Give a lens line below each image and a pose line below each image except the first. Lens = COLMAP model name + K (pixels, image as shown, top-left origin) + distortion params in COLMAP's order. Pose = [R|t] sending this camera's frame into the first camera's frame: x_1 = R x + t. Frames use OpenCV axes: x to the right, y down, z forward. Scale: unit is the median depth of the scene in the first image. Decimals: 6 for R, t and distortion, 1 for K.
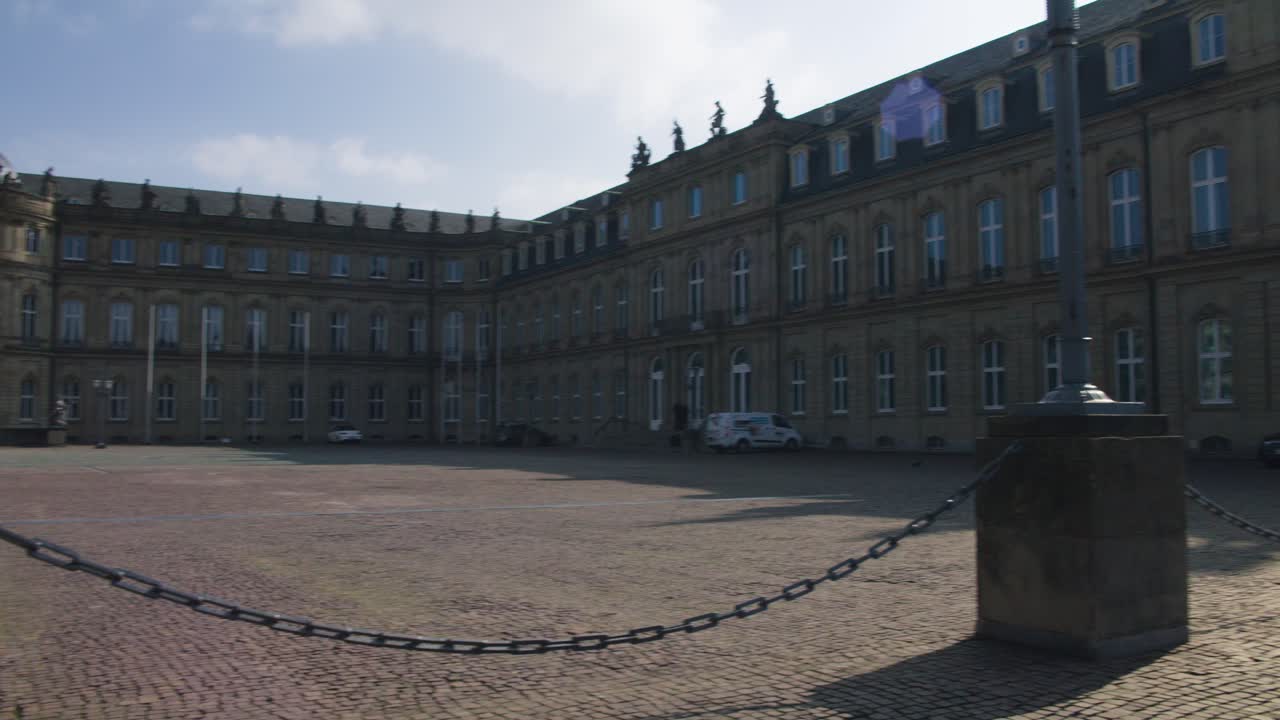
lens RADIAL K [[1009.1, 0, 640.0], [0, 1009.1, 360.0], [0, 0, 1]] dist [-0.011092, 0.002852]
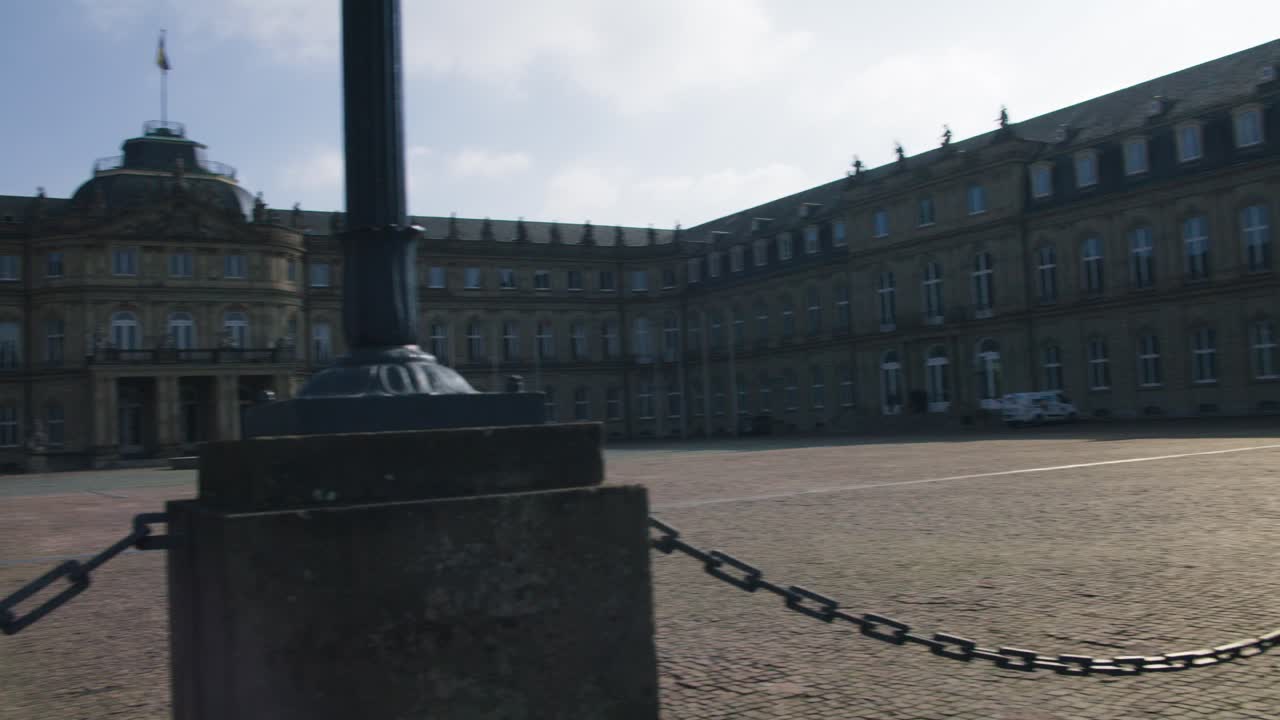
lens RADIAL K [[1025.2, 0, 640.0], [0, 1025.2, 360.0], [0, 0, 1]] dist [0.005580, 0.007191]
pose [[0.998000, -0.047285, 0.041964, -0.318964], [0.047137, 0.998878, 0.004508, -0.010242], [-0.042130, -0.002521, 0.999109, -0.143856]]
